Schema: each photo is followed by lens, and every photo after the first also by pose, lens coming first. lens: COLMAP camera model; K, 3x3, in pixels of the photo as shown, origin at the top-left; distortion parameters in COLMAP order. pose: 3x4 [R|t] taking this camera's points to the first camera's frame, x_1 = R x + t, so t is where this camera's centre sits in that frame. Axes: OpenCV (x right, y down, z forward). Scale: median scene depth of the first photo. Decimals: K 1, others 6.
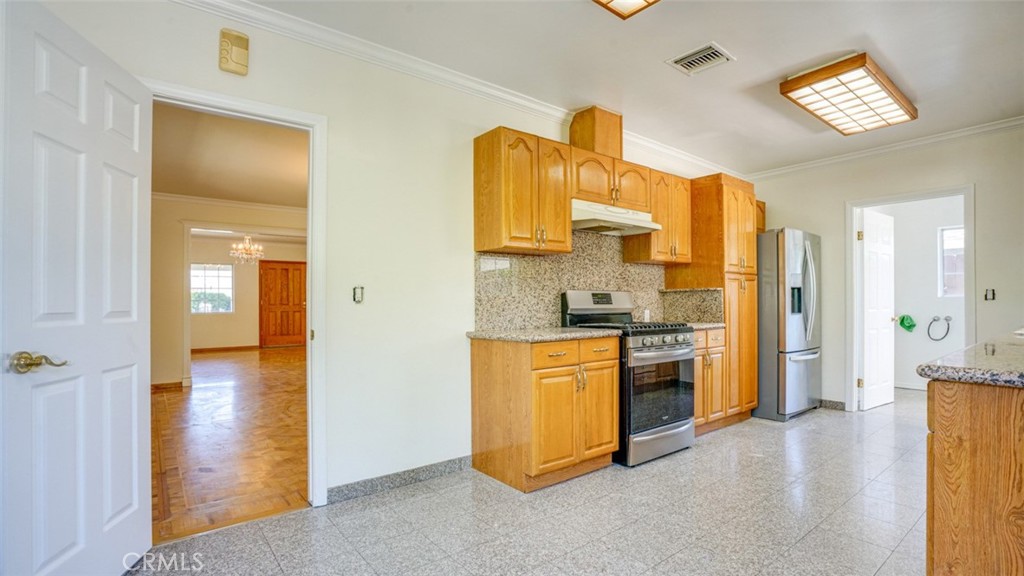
lens RADIAL K [[458.5, 0, 492.9], [0, 458.5, 300.8], [0, 0, 1]] dist [-0.061689, 0.020165]
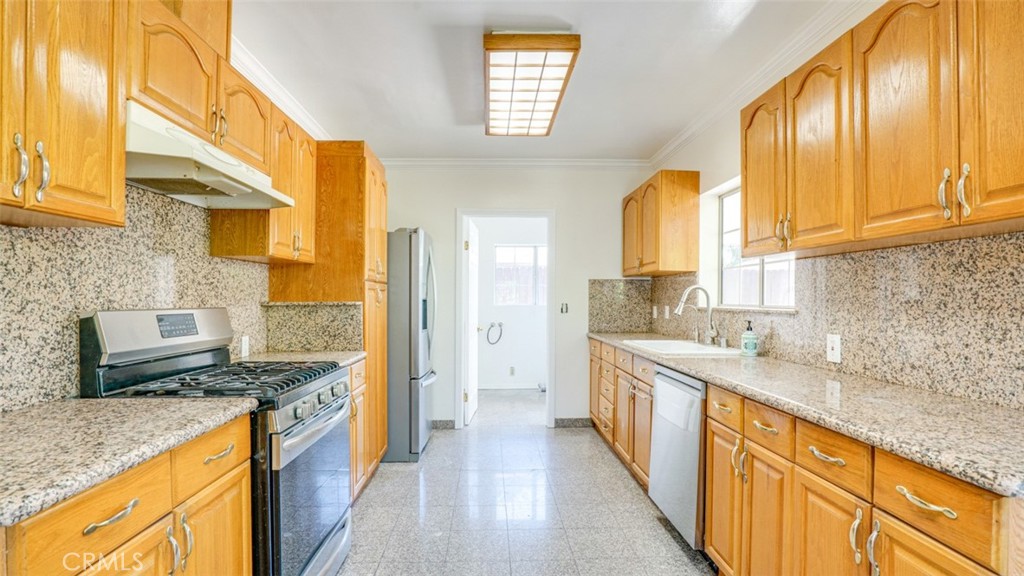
lens RADIAL K [[480.8, 0, 509.4], [0, 480.8, 295.8], [0, 0, 1]] dist [-0.055338, 0.024473]
pose [[0.561437, 0.009134, 0.827469, 0.012788], [-0.002123, 0.999952, -0.009598, -0.032313], [-0.827517, 0.003631, 0.561429, 0.394588]]
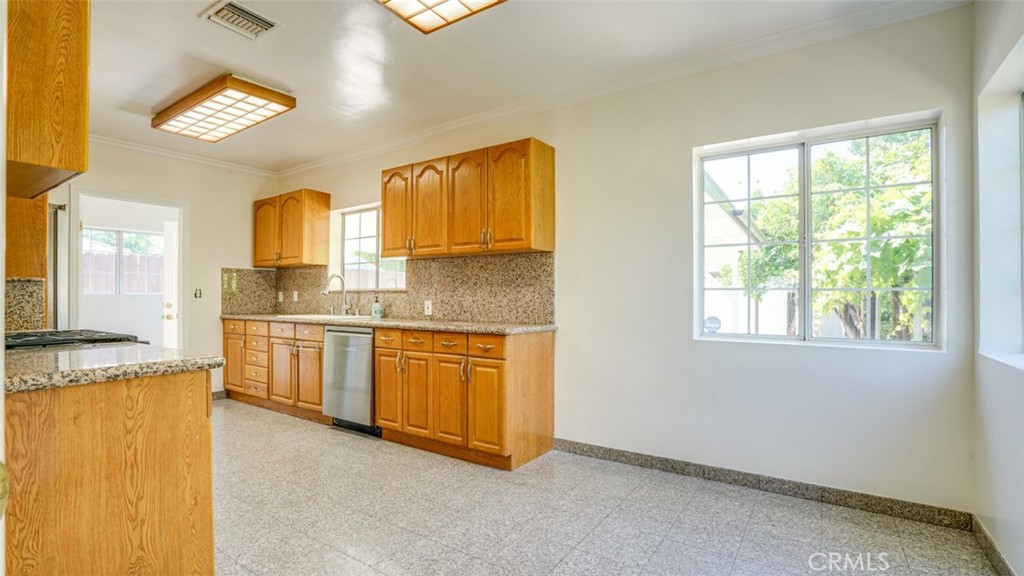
lens RADIAL K [[487.4, 0, 495.0], [0, 487.4, 288.7], [0, 0, 1]] dist [-0.061570, 0.028315]
pose [[-0.299575, 0.021543, 0.953829, -0.405139], [0.001036, 0.999752, -0.022255, 0.004230], [-0.954072, -0.005679, -0.299523, 0.573686]]
